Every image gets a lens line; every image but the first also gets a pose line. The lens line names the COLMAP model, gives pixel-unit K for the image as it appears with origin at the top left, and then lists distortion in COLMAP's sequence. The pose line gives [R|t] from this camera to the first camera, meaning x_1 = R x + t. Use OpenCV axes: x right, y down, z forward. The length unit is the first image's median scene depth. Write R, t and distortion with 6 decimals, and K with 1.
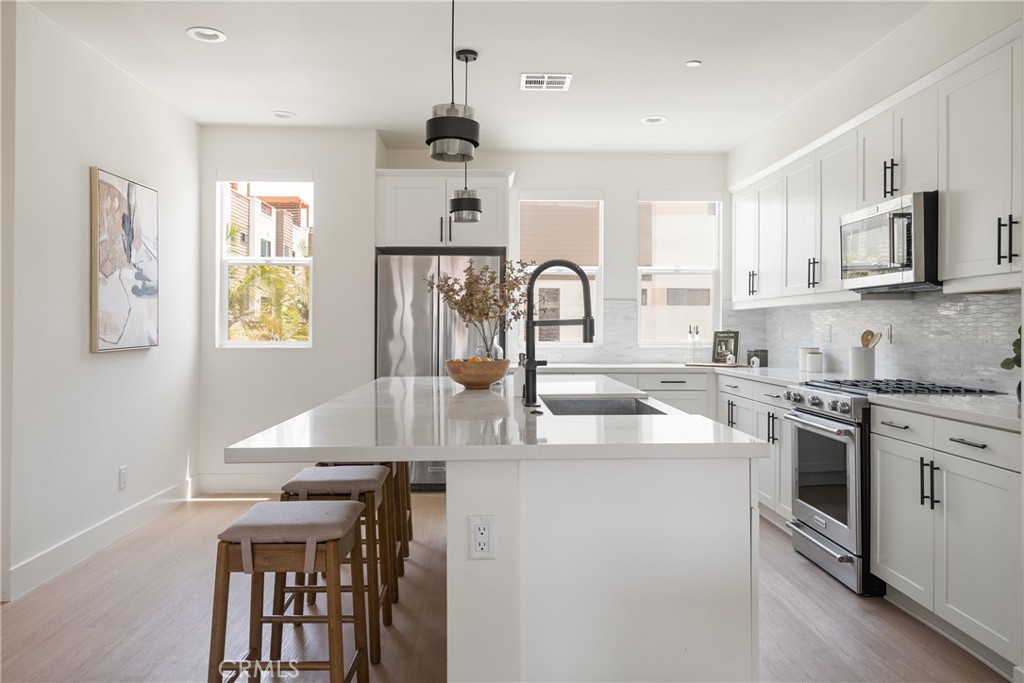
lens RADIAL K [[760.2, 0, 508.9], [0, 760.2, 321.8], [0, 0, 1]] dist [0.013612, -0.004950]
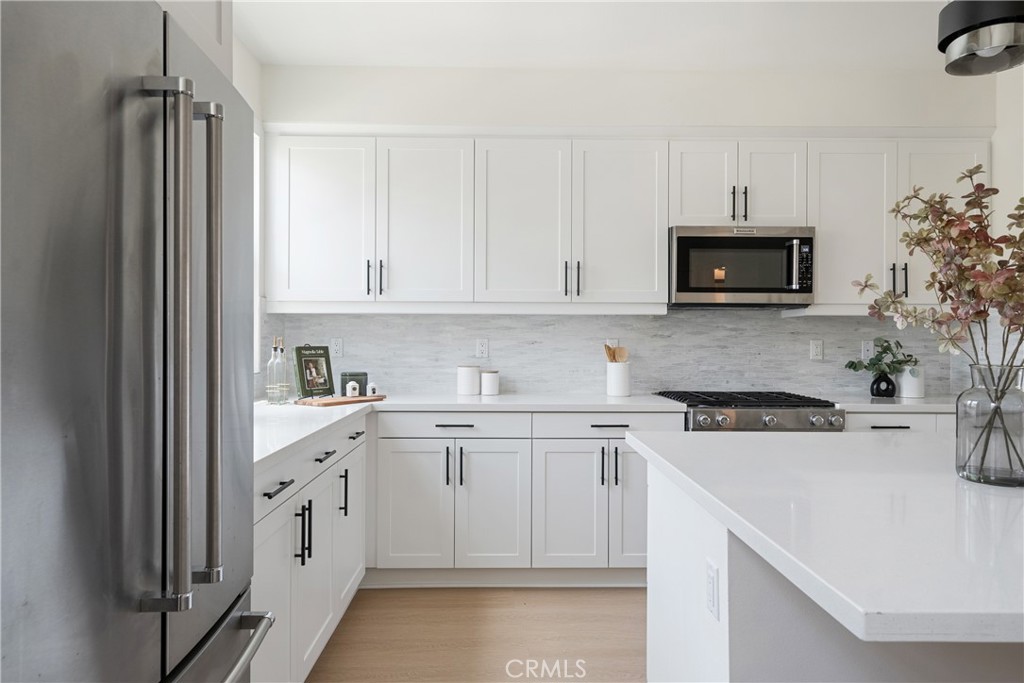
lens RADIAL K [[627.2, 0, 507.8], [0, 627.2, 340.4], [0, 0, 1]] dist [0.003679, 0.002852]
pose [[0.017560, -0.000300, 0.999846, -0.352114], [-0.012203, 0.999925, 0.000515, 0.007242], [-0.999771, -0.012211, 0.017555, 1.197088]]
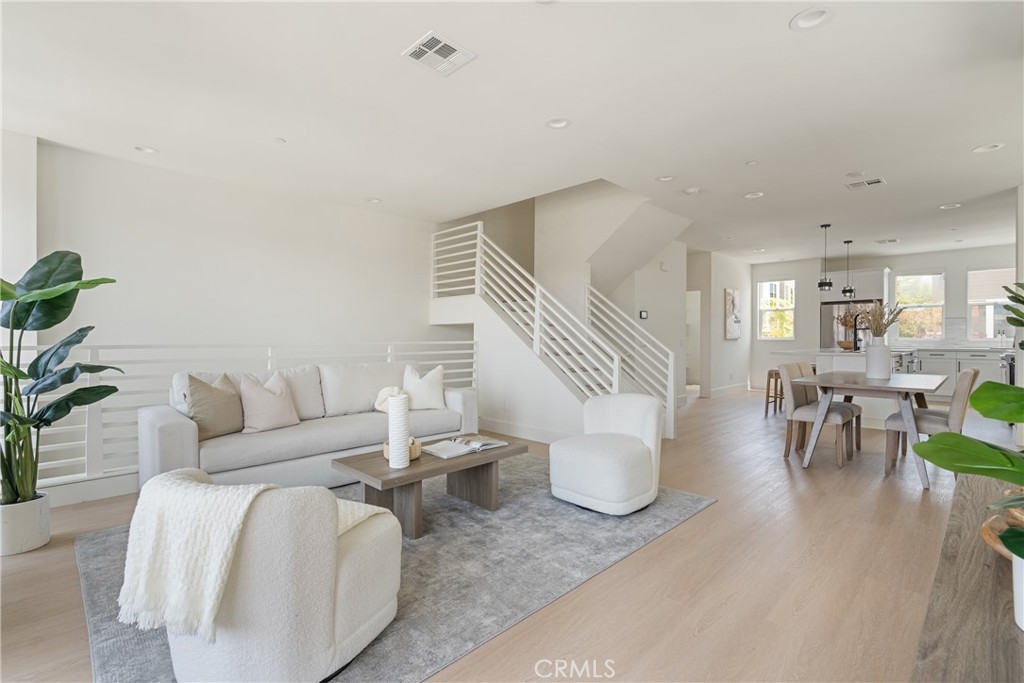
lens RADIAL K [[471.6, 0, 509.6], [0, 471.6, 341.6], [0, 0, 1]] dist [-0.002217, 0.000057]
pose [[0.682717, 0.005797, -0.730660, 0.391440], [0.006850, 0.999874, 0.014333, 0.012082], [0.730651, -0.014790, 0.682591, -1.271617]]
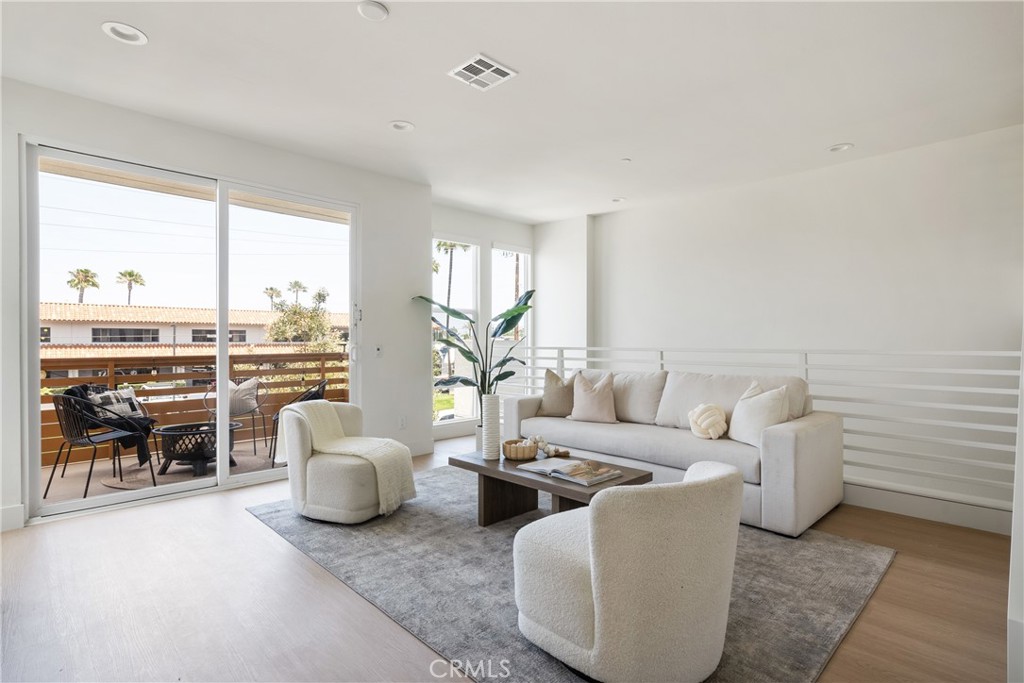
lens RADIAL K [[506.8, 0, 512.0], [0, 506.8, 341.5], [0, 0, 1]] dist [-0.001530, 0.001408]
pose [[-0.738629, -0.002516, -0.674108, 0.312357], [0.002672, 0.999974, -0.006660, 0.019189], [0.674107, -0.006721, -0.738603, -0.357670]]
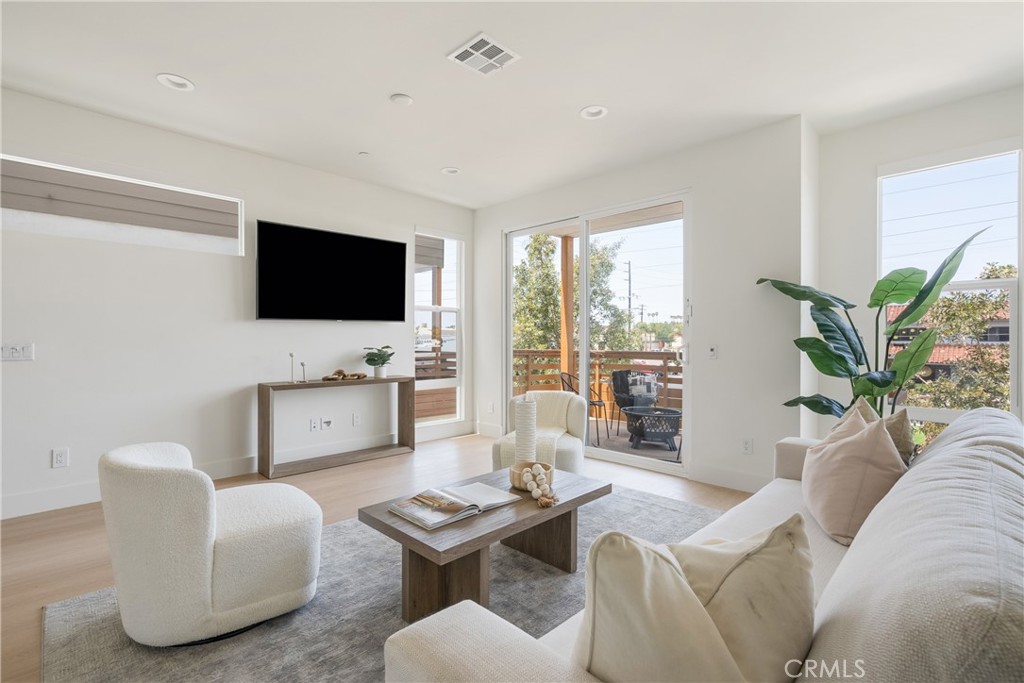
lens RADIAL K [[471.6, 0, 509.6], [0, 471.6, 341.6], [0, 0, 1]] dist [-0.002217, 0.000057]
pose [[-0.691018, -0.011018, 0.722754, -0.609850], [-0.011376, 0.999926, 0.004367, 0.012619], [-0.722748, -0.005205, -0.691092, -0.501394]]
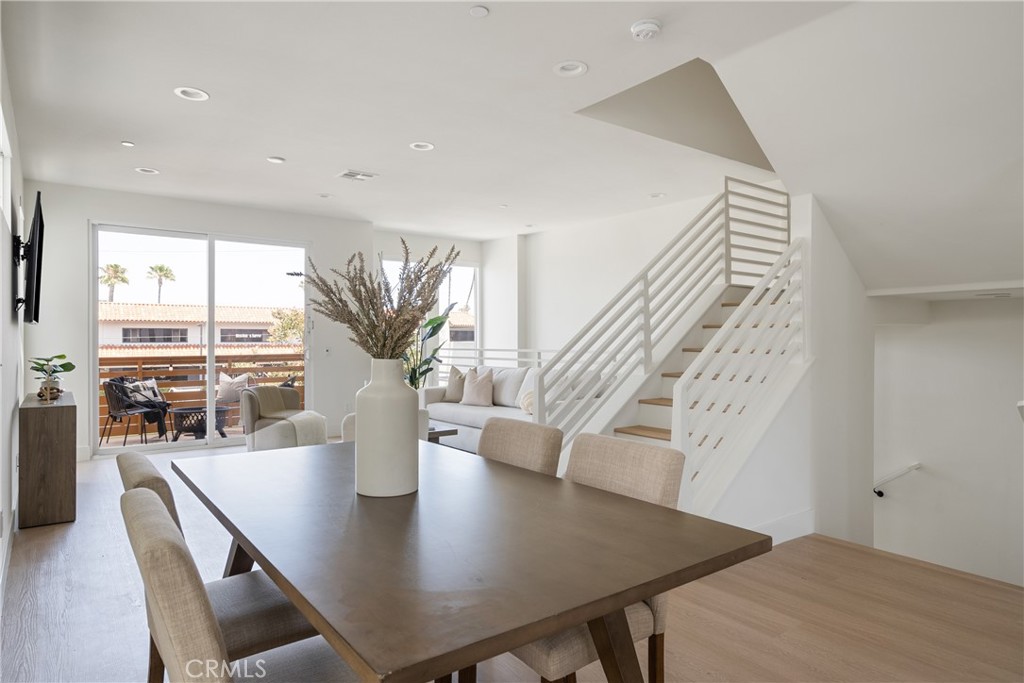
lens RADIAL K [[608.7, 0, 511.2], [0, 608.7, 338.2], [0, 0, 1]] dist [0.005730, 0.000439]
pose [[-0.816312, -0.004825, -0.577591, 0.361355], [0.002503, 0.999926, -0.011890, 0.014331], [0.577606, -0.011151, -0.816240, 0.375331]]
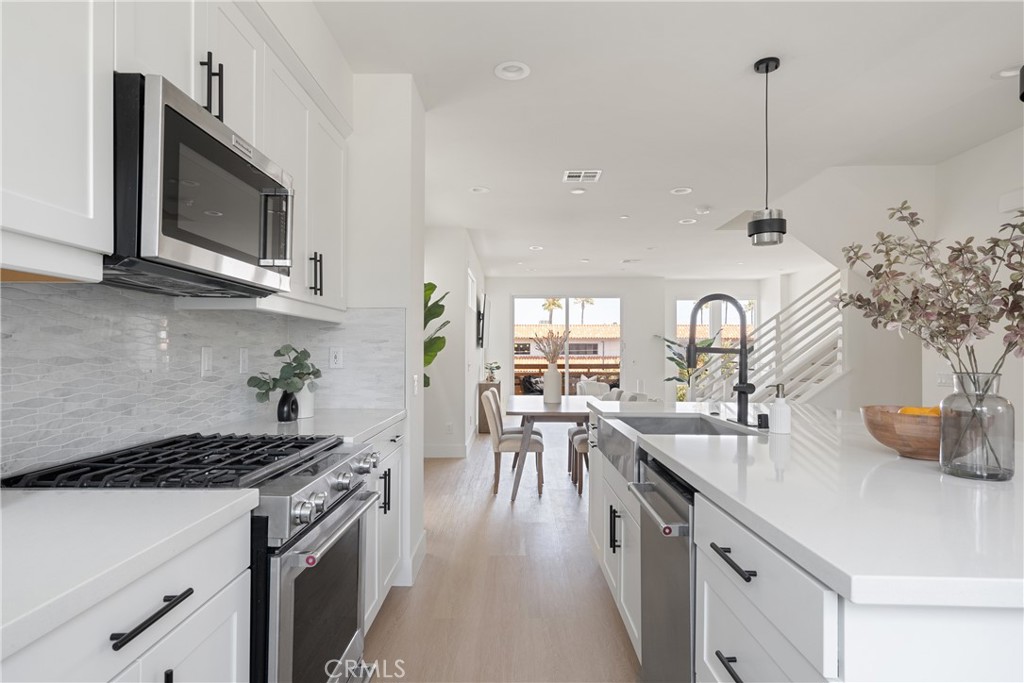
lens RADIAL K [[576.5, 0, 506.8], [0, 576.5, 342.5], [0, 0, 1]] dist [0.001227, 0.001230]
pose [[-0.998969, -0.004721, 0.045153, 0.237659], [-0.005861, 0.999667, -0.025148, 0.009300], [-0.045019, -0.025387, -0.998663, 1.298318]]
